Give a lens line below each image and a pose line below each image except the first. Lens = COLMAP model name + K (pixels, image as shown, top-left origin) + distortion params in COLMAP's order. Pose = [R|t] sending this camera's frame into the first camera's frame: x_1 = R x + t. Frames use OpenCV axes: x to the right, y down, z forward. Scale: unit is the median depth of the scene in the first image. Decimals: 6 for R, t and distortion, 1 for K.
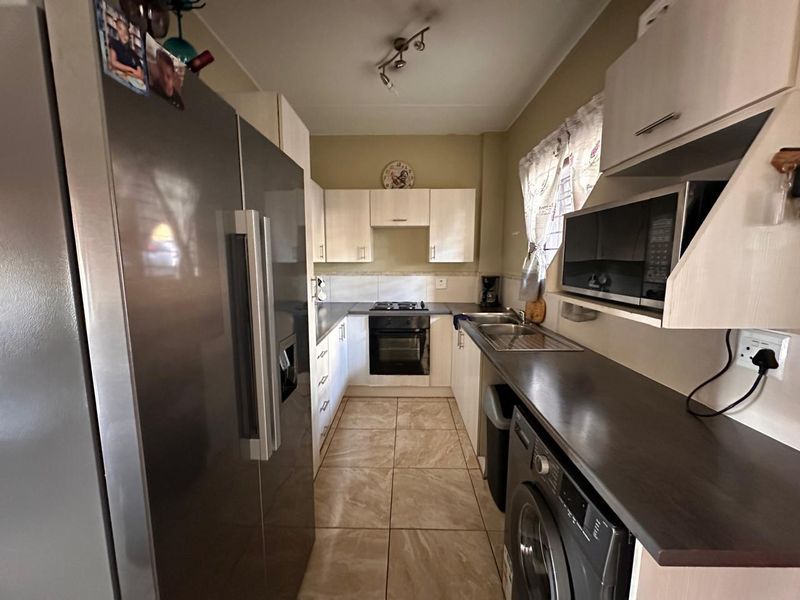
lens RADIAL K [[320.7, 0, 399.1], [0, 320.7, 301.7], [0, 0, 1]] dist [0.000366, 0.000052]
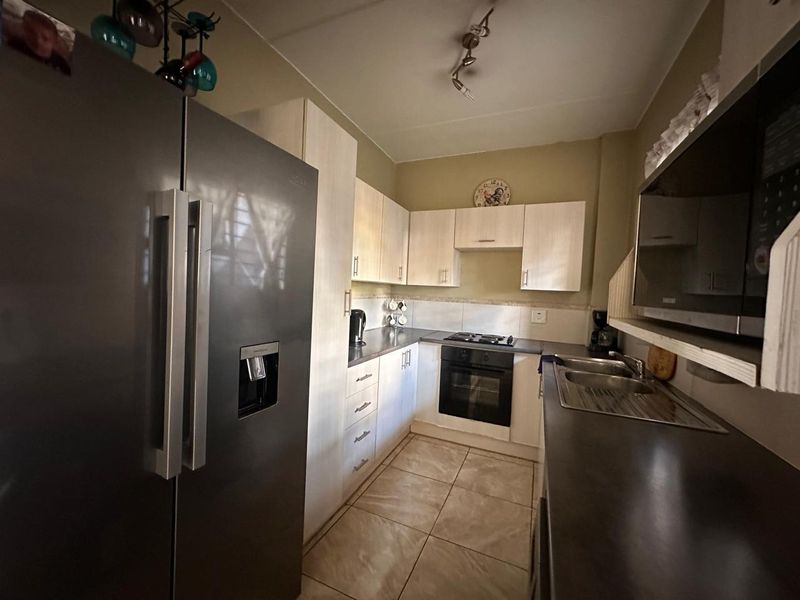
lens RADIAL K [[320.7, 0, 399.1], [0, 320.7, 301.7], [0, 0, 1]] dist [0.000366, 0.000052]
pose [[0.920548, 0.057714, -0.386343, 0.148374], [-0.098497, 0.991363, -0.086595, 0.014427], [0.378008, 0.117769, 0.918281, 0.129727]]
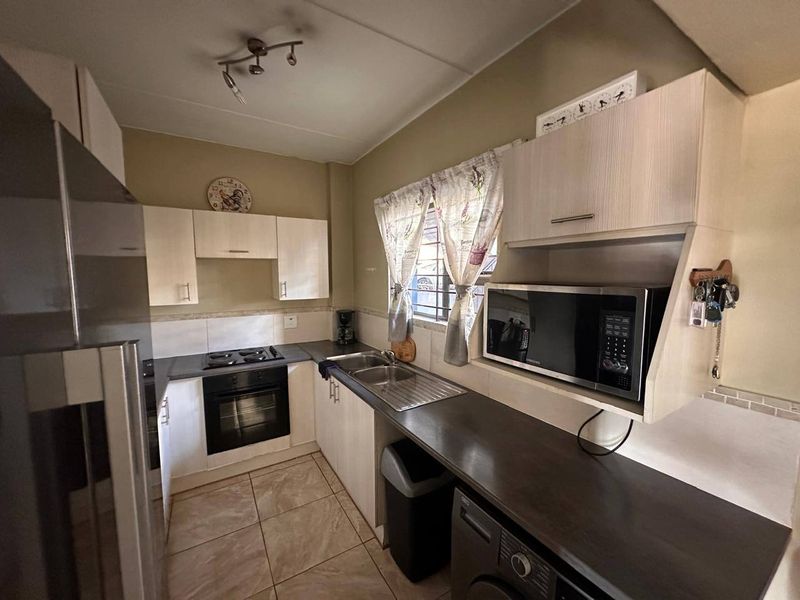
lens RADIAL K [[320.7, 0, 399.1], [0, 320.7, 301.7], [0, 0, 1]] dist [0.000366, 0.000052]
pose [[0.842439, -0.052943, 0.536184, -0.110368], [0.075028, 0.996992, -0.019440, -0.092399], [-0.533542, 0.056606, 0.843877, 0.126094]]
